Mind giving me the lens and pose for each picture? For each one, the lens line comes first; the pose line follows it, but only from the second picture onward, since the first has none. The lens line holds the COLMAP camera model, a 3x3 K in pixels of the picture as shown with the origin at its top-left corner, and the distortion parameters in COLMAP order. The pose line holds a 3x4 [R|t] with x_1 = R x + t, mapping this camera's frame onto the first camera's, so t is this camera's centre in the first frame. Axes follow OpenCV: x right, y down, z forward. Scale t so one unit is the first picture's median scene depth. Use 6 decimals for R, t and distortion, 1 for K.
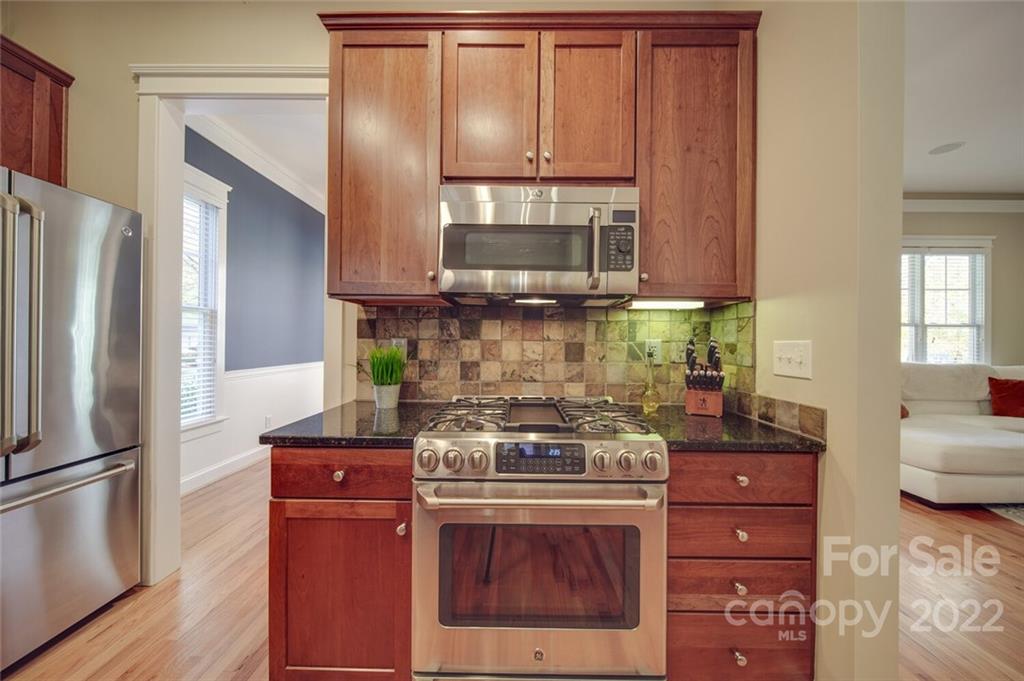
lens RADIAL K [[358.2, 0, 512.9], [0, 358.2, 340.1], [0, 0, 1]] dist [-0.000689, -0.001140]
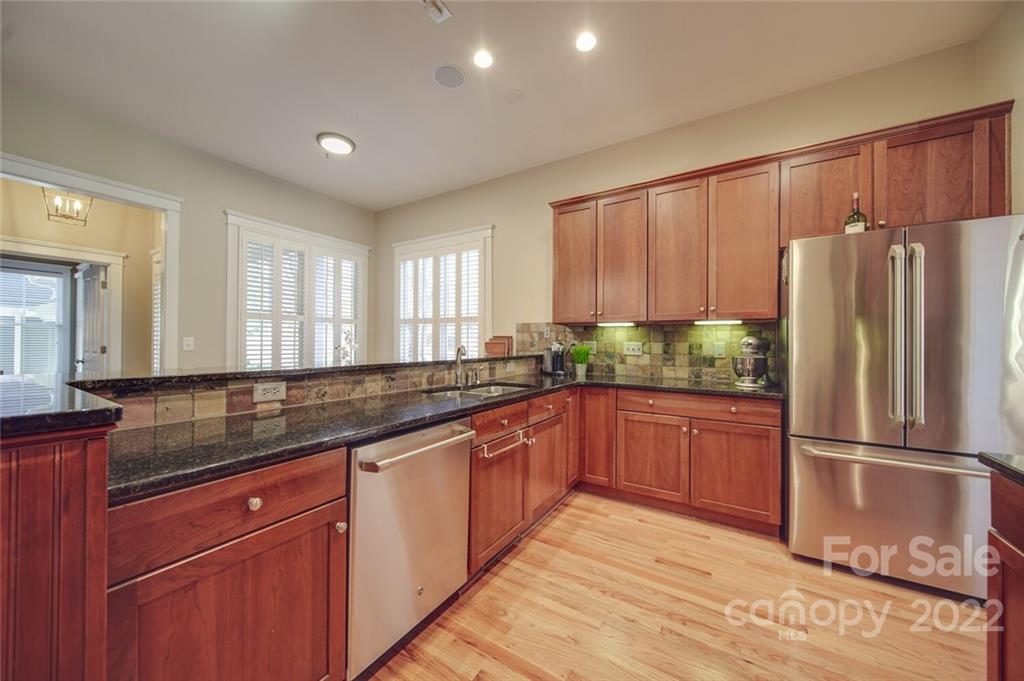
lens RADIAL K [[358.2, 0, 512.8], [0, 358.2, 341.9], [0, 0, 1]] dist [-0.000689, -0.001140]
pose [[-0.522381, -0.016807, -0.852546, 0.467983], [-0.010136, 0.999857, -0.013500, 0.010270], [0.852652, 0.001590, -0.522477, 0.310363]]
